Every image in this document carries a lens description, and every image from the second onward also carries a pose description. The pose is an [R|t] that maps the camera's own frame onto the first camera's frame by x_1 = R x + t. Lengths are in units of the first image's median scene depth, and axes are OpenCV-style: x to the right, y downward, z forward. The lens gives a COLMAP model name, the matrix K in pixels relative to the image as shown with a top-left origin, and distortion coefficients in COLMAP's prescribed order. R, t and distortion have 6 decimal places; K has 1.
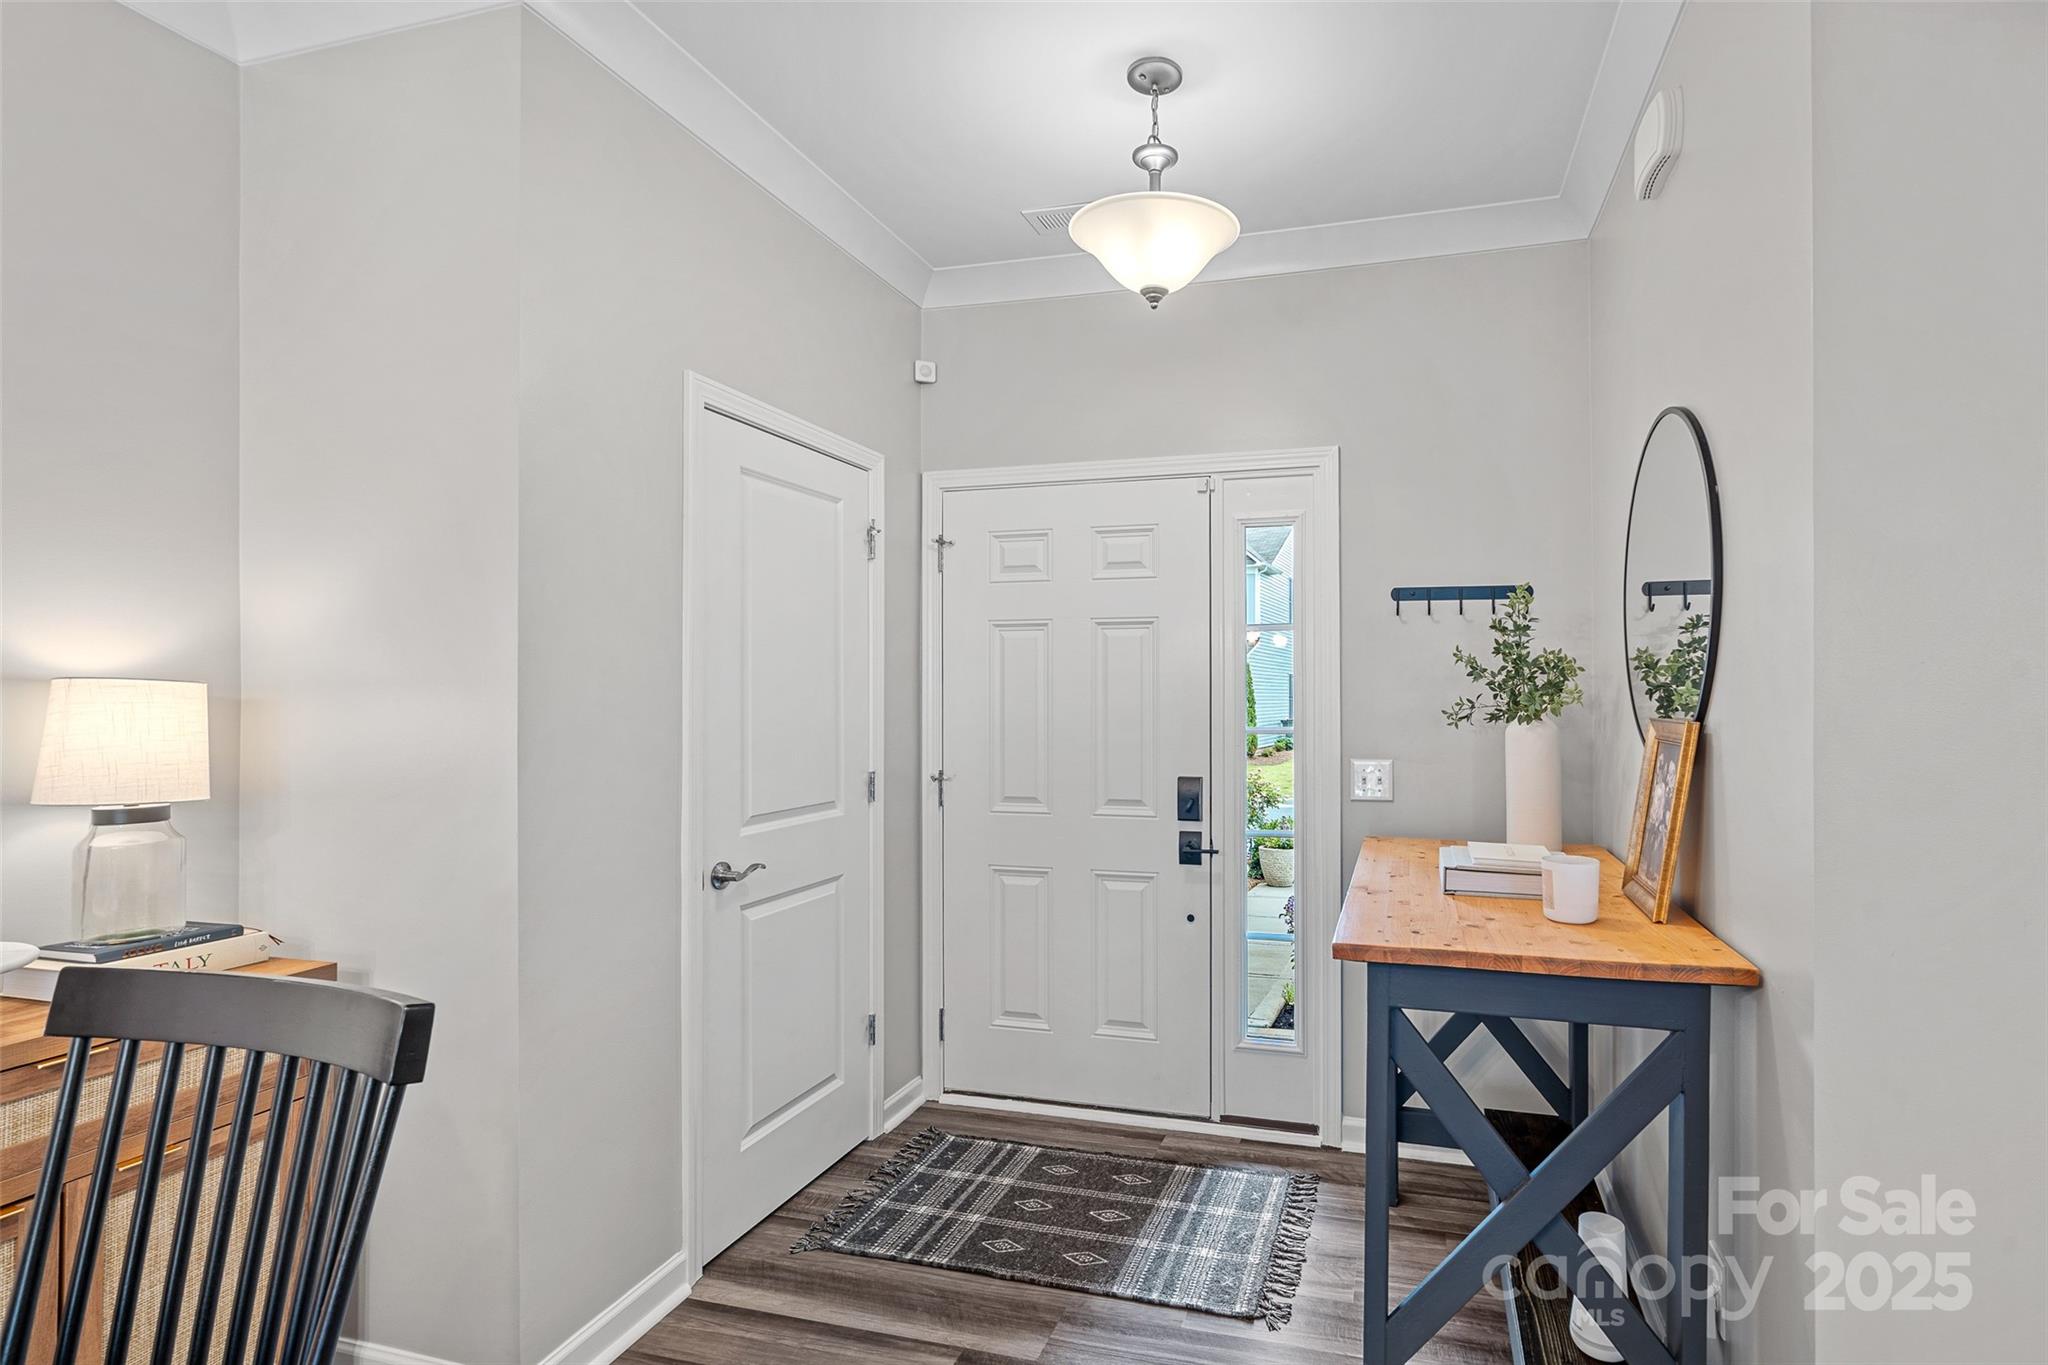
lens RADIAL K [[946.6, 0, 1030.0], [0, 946.6, 689.5], [0, 0, 1]] dist [-0.000410, 0.000009]
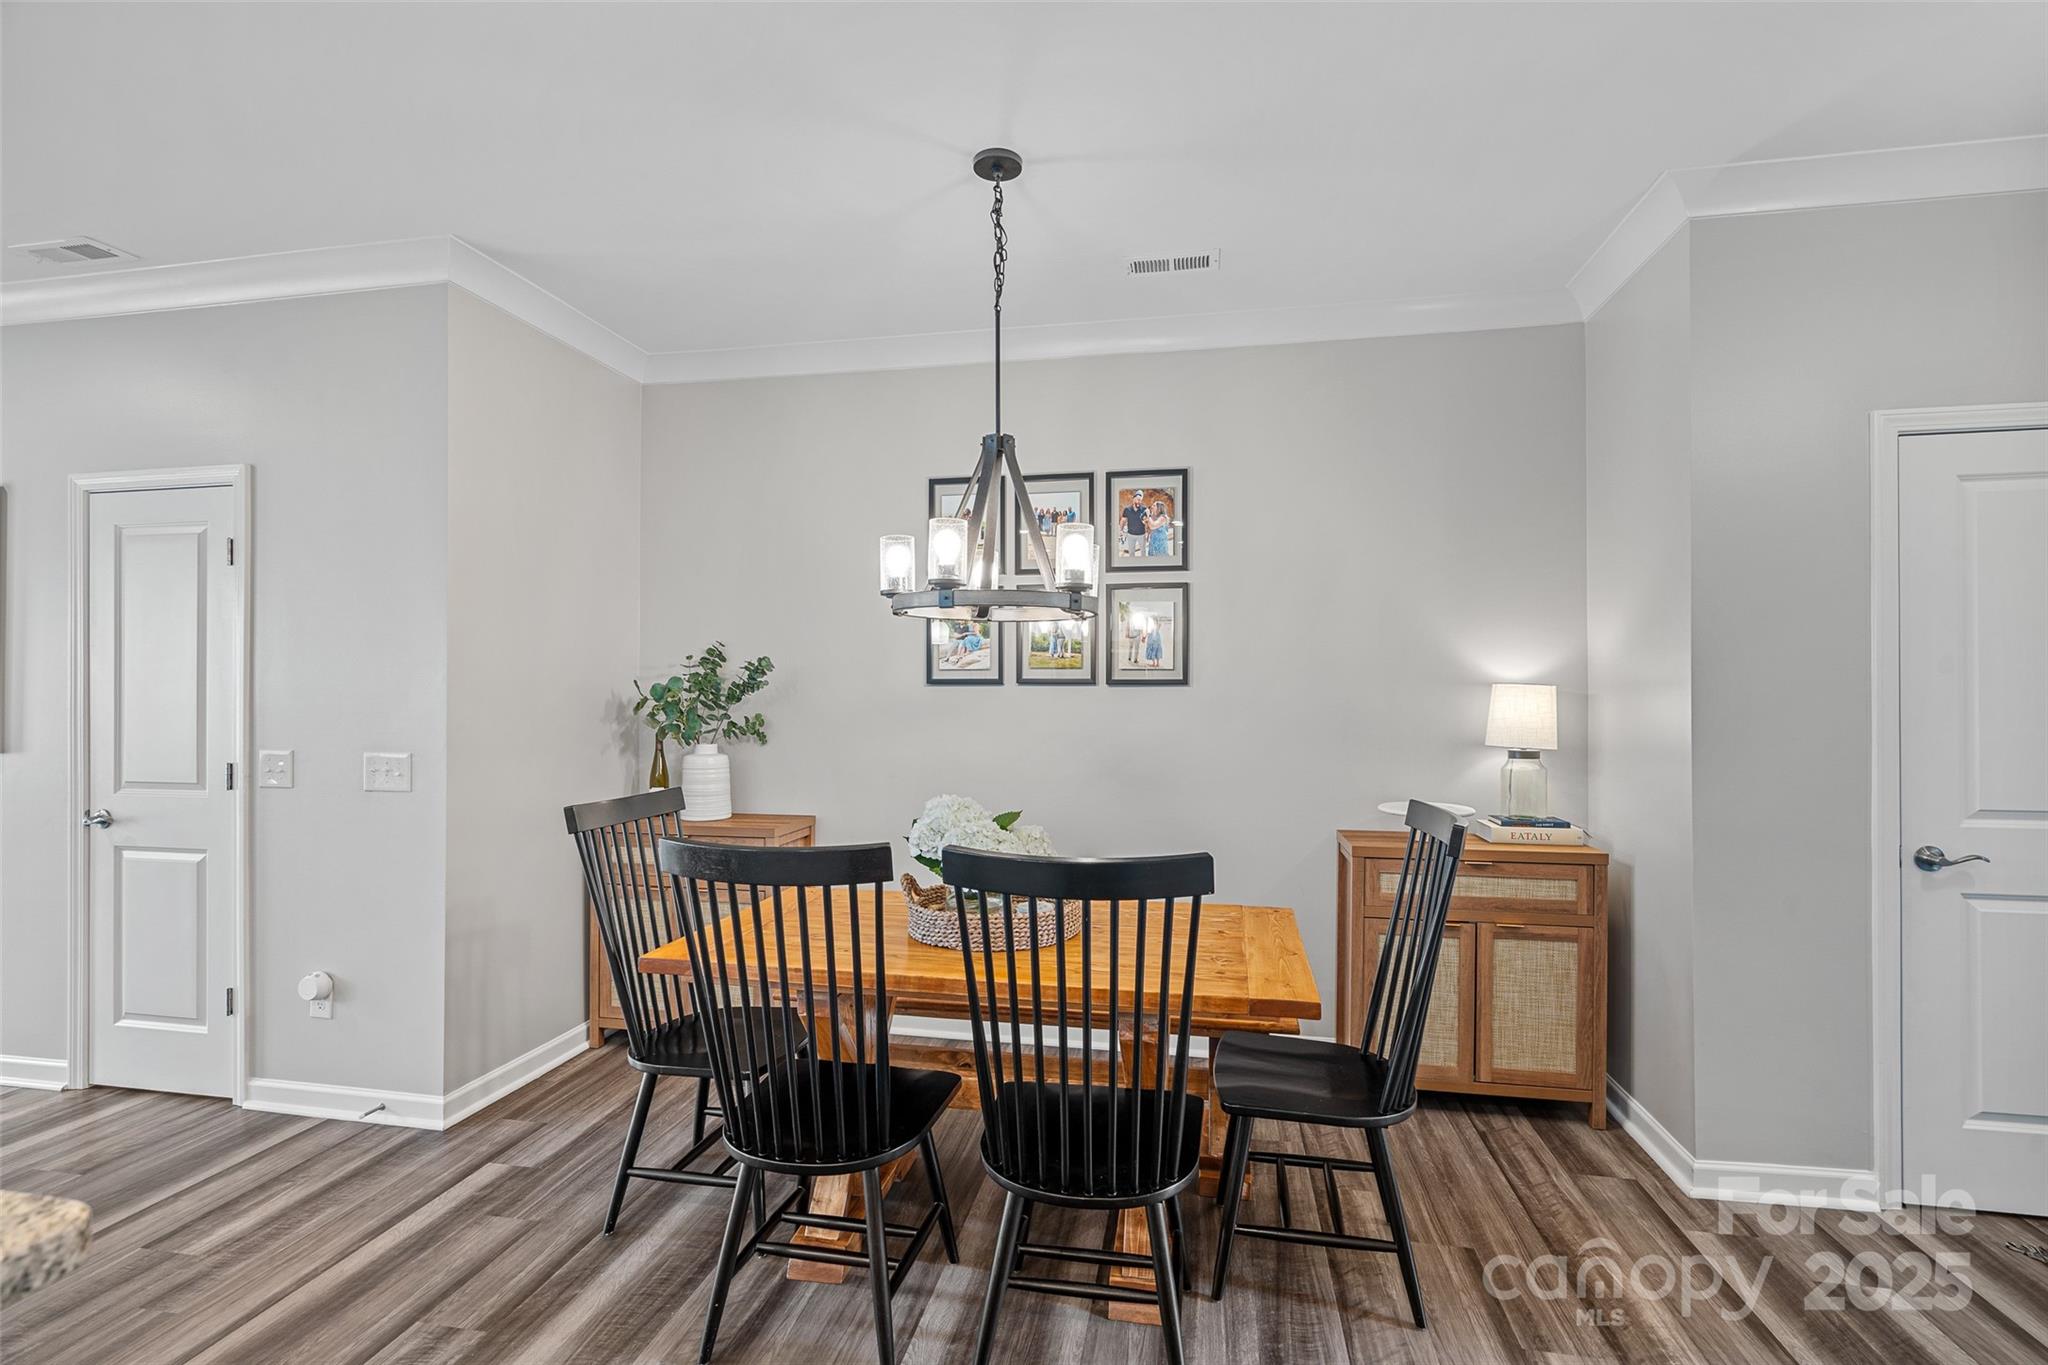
lens RADIAL K [[946.6, 0, 1024.9], [0, 946.6, 686.7], [0, 0, 1]] dist [-0.000410, 0.000009]
pose [[0.067175, -0.004712, -0.997730, 0.795365], [0.003680, 0.999983, -0.004475, 0.000403], [0.997734, -0.003371, 0.067191, -0.122823]]
